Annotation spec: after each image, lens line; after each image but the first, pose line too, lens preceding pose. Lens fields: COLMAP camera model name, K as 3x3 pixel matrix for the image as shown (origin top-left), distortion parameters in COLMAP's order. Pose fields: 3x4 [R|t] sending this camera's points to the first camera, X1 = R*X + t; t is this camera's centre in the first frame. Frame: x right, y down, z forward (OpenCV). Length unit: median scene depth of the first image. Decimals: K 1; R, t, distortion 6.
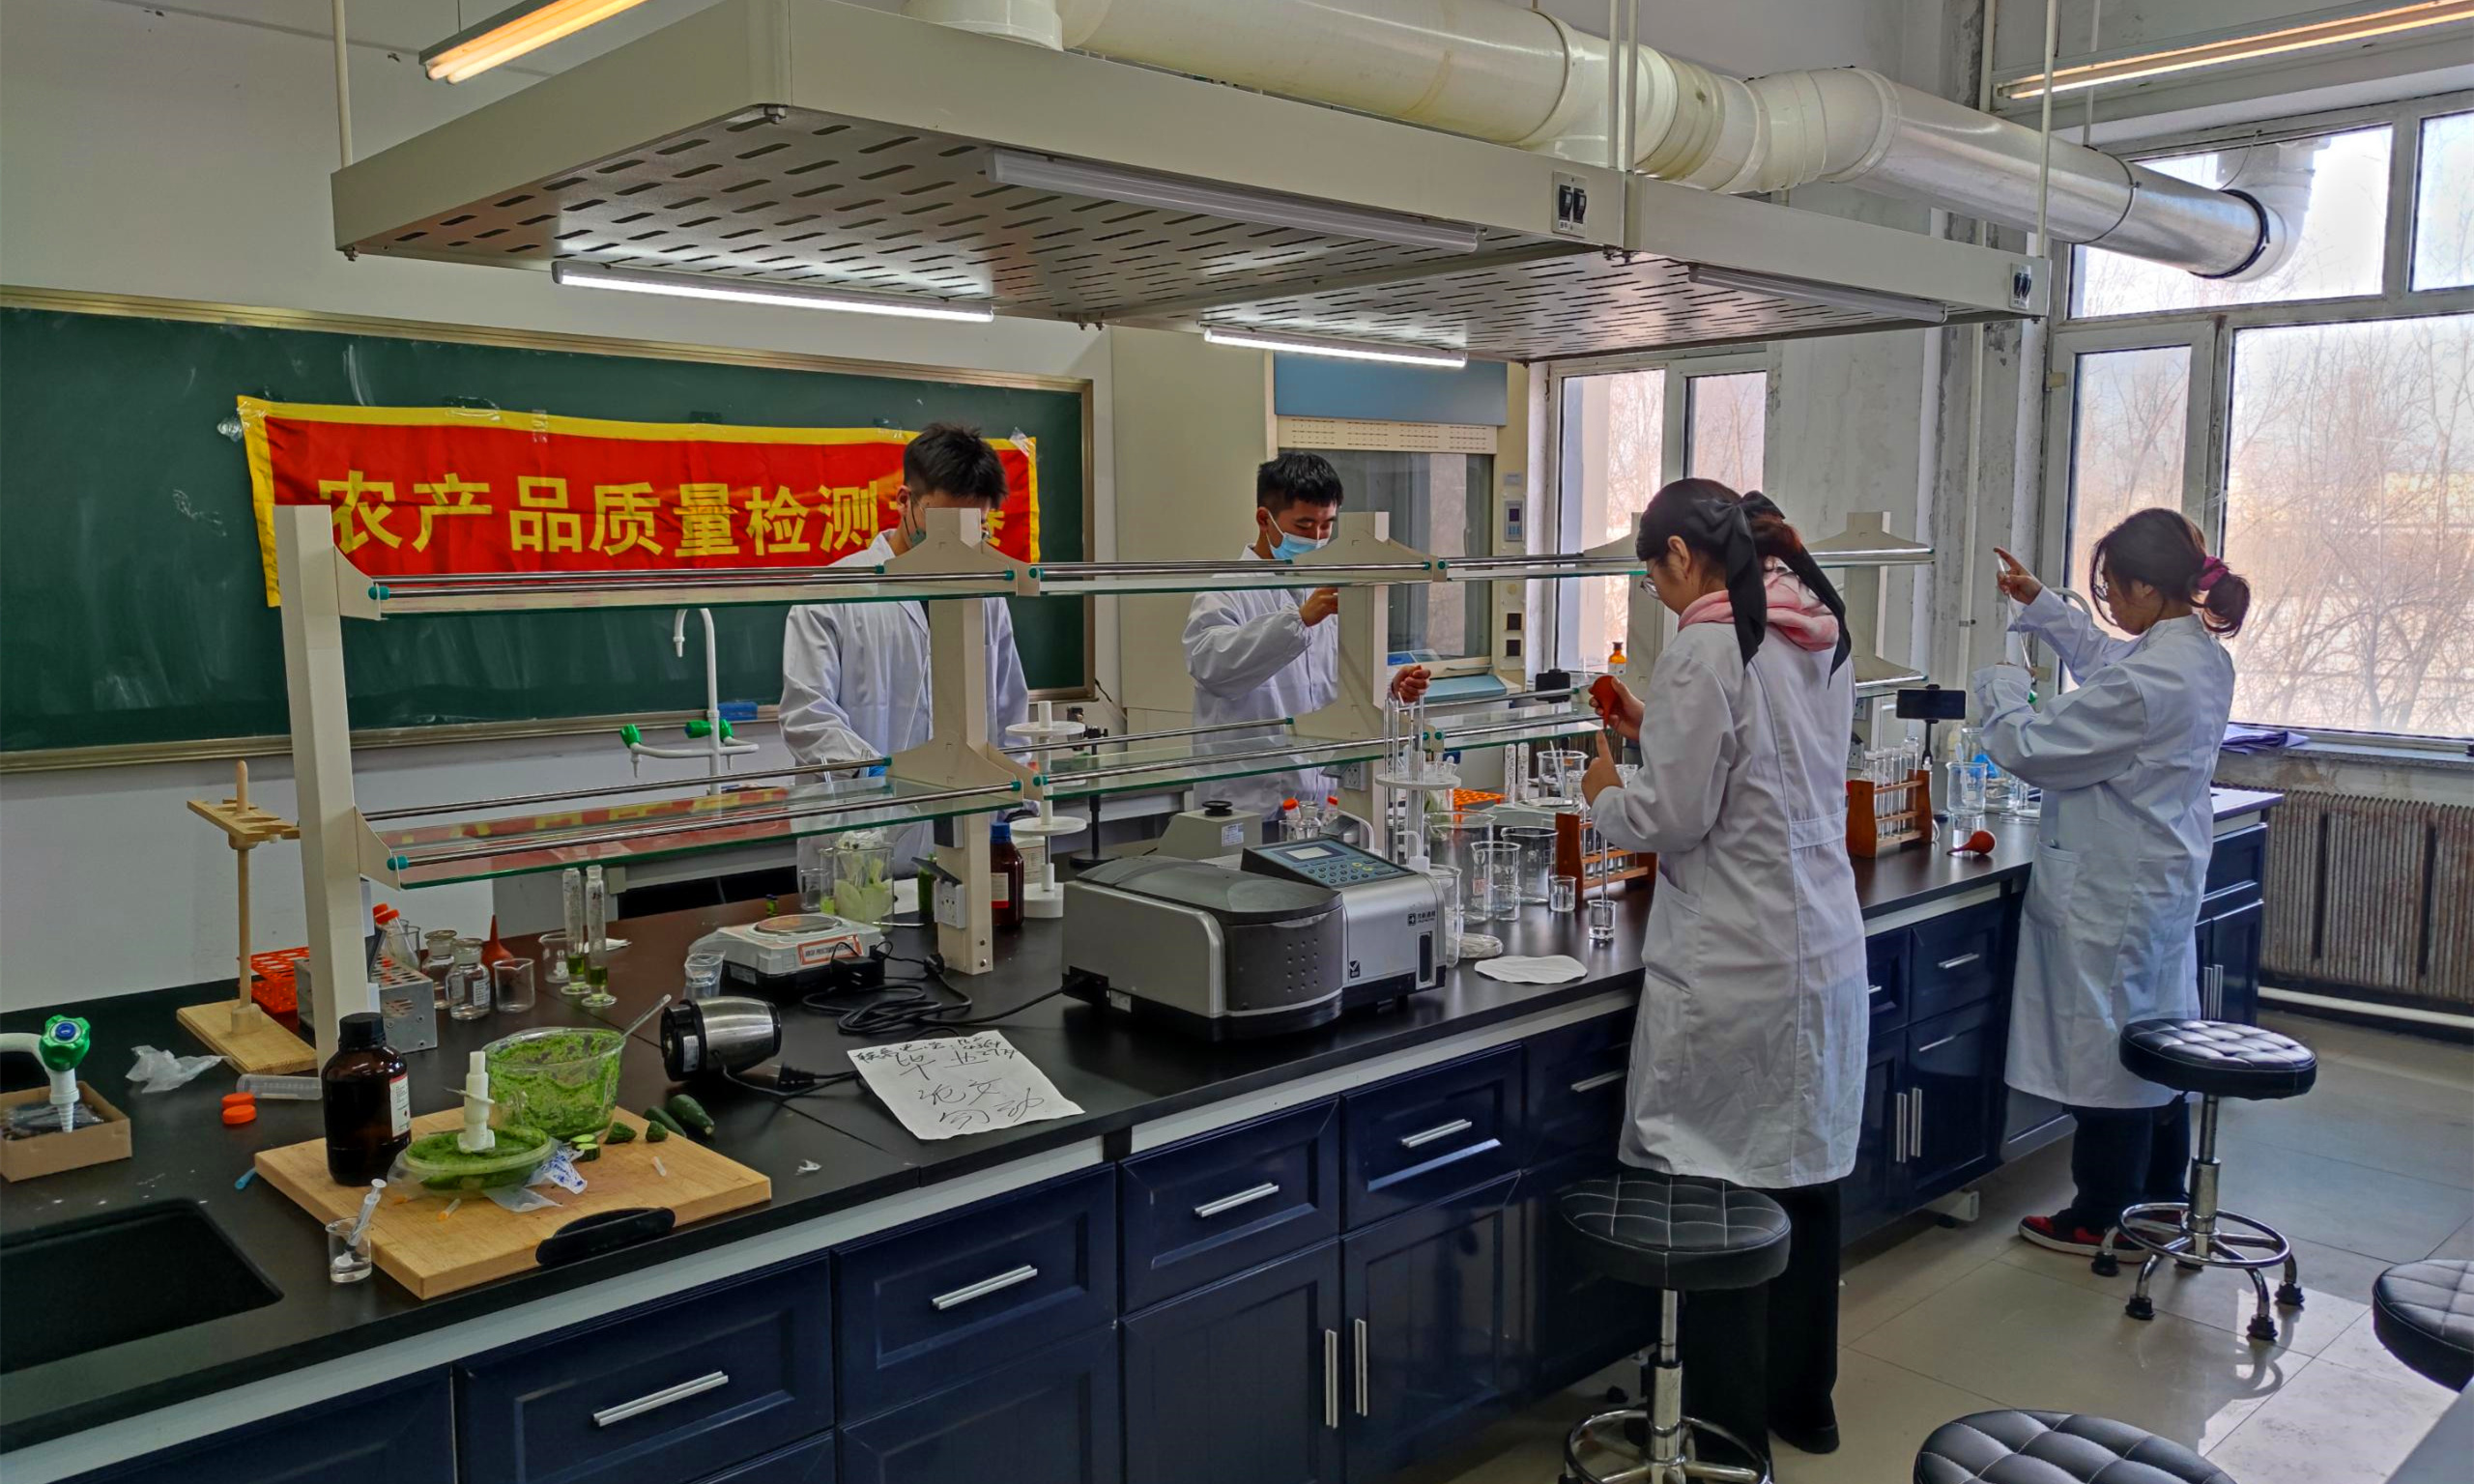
lens RADIAL K [[1812.5, 0, 1237.0], [0, 1812.5, 742.0], [0, 0, 1]] dist [0.004385, 0.002243]
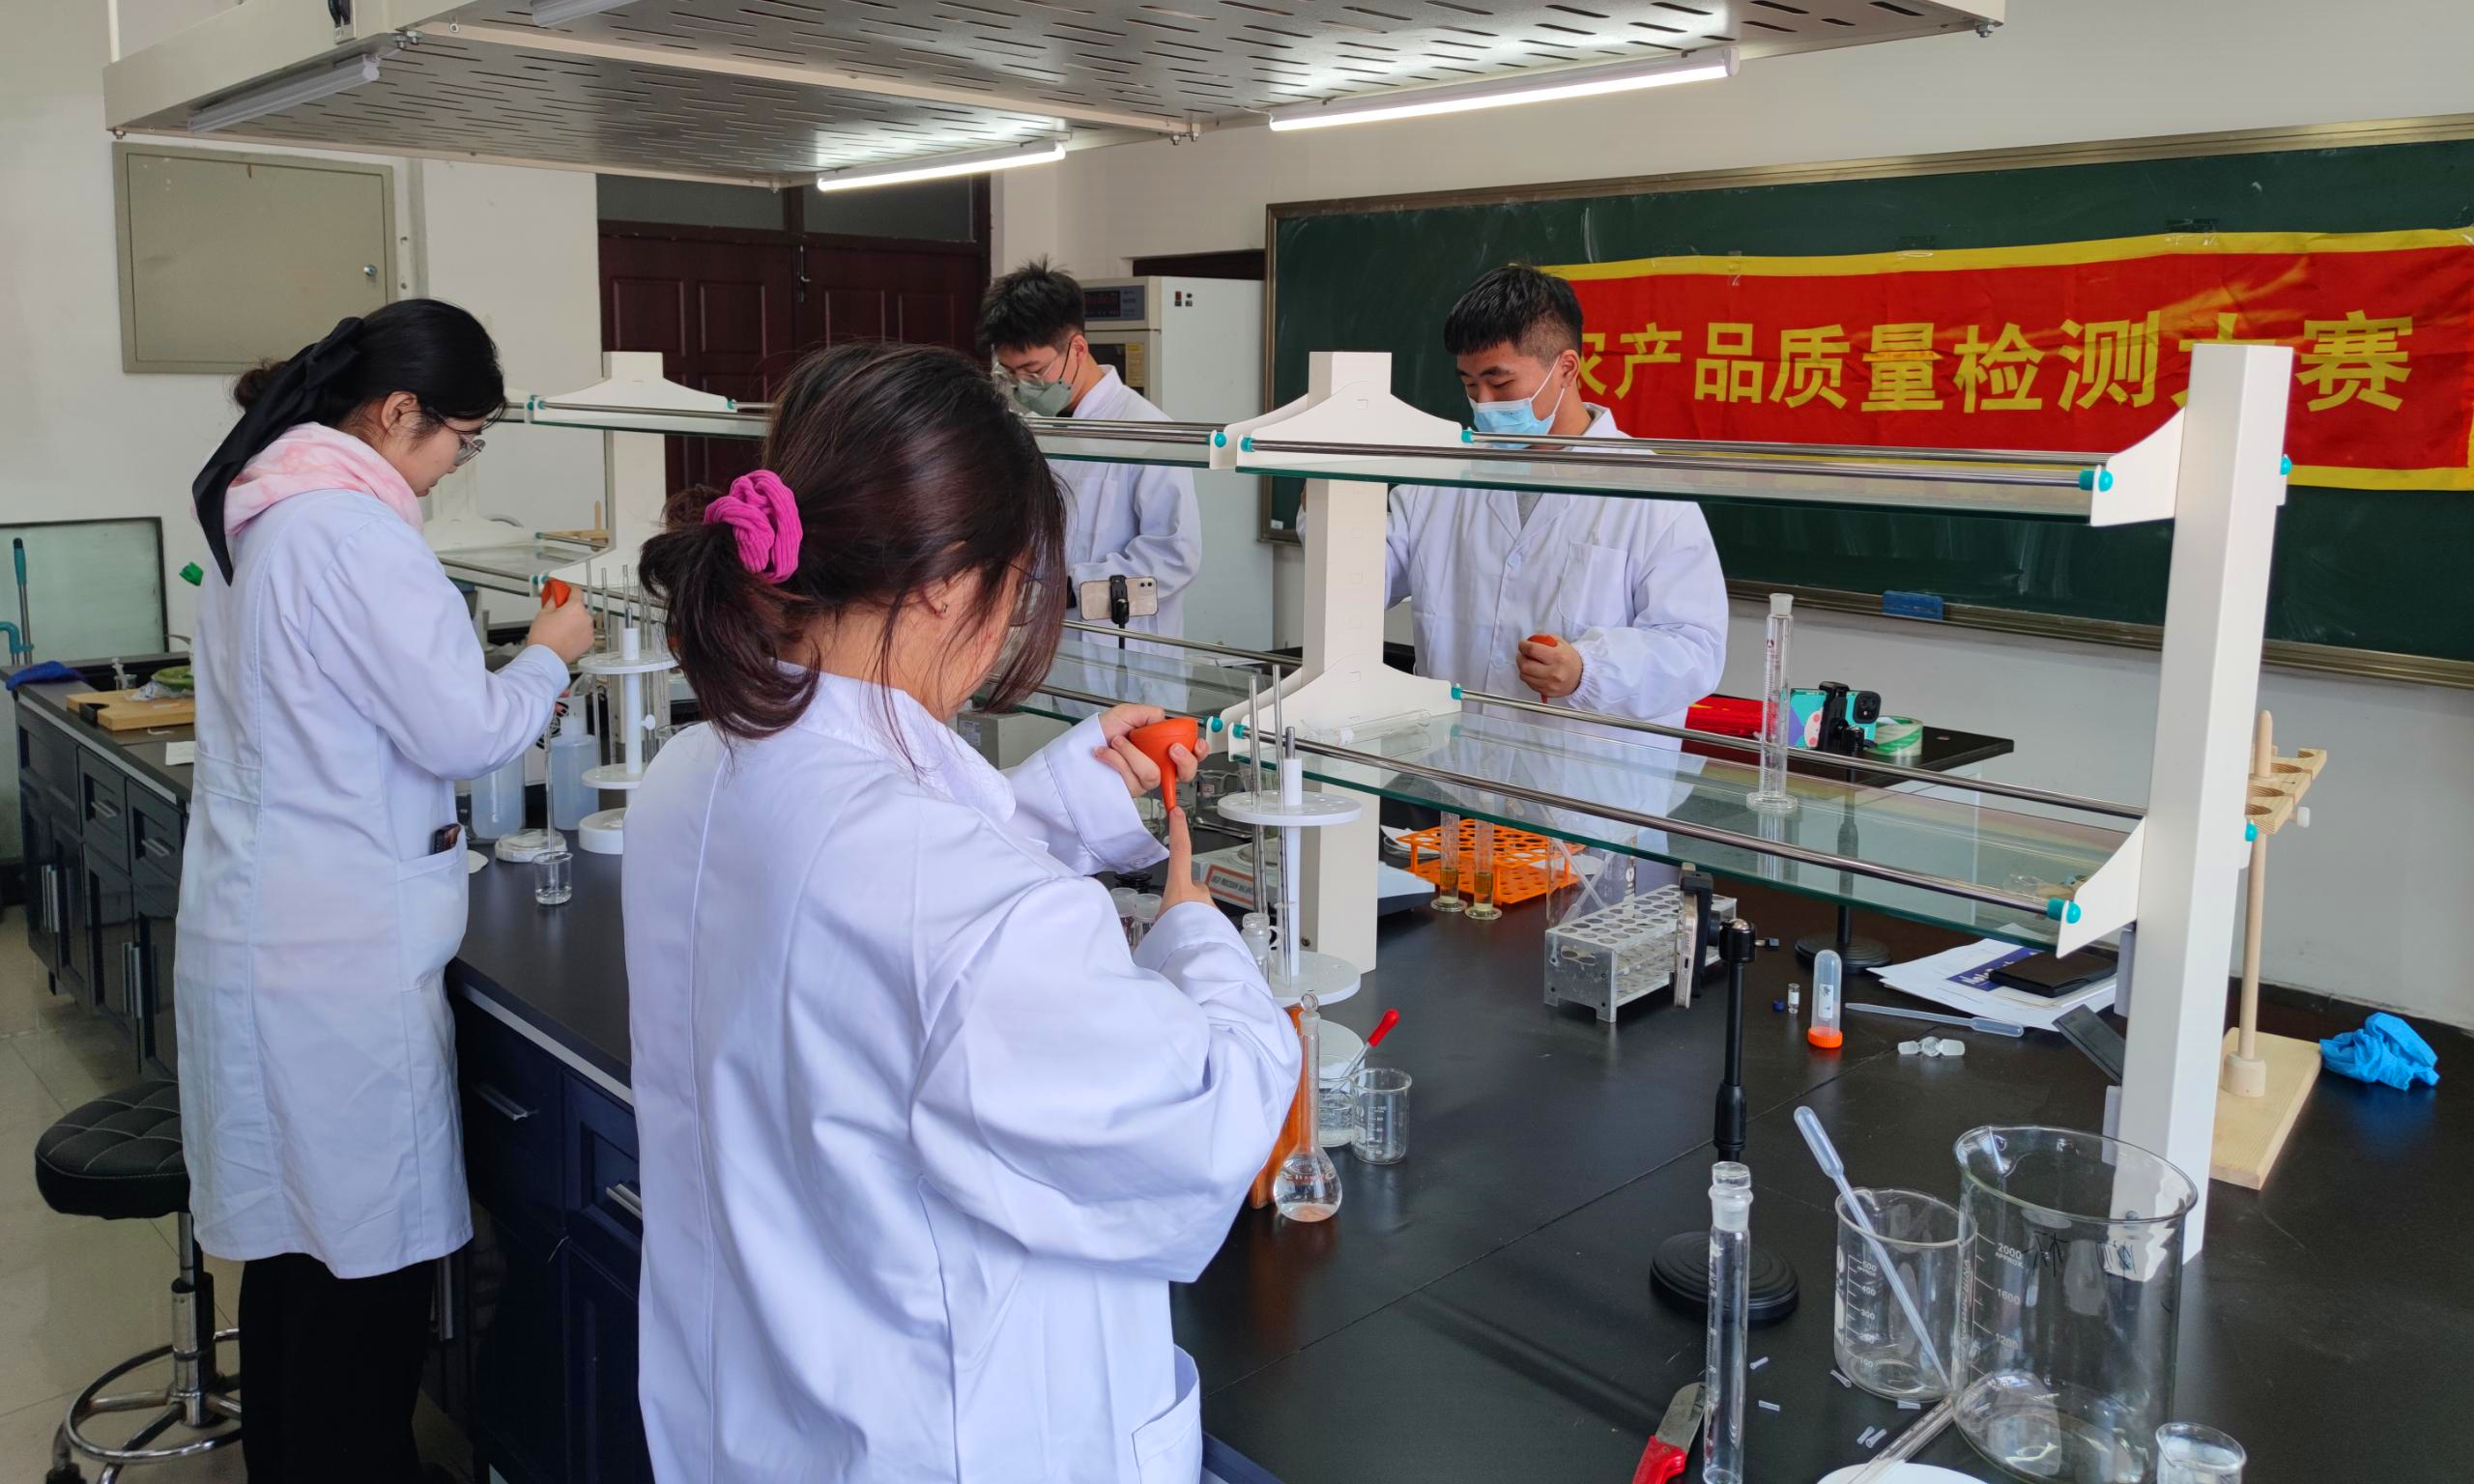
lens RADIAL K [[1812.5, 0, 1237.0], [0, 1812.5, 742.0], [0, 0, 1]] dist [0.004385, 0.002243]
pose [[-0.014408, 0.199763, -0.979738, 0.582016], [-0.121744, 0.972200, 0.200016, -0.086791], [0.992457, 0.122159, 0.010312, 0.726241]]
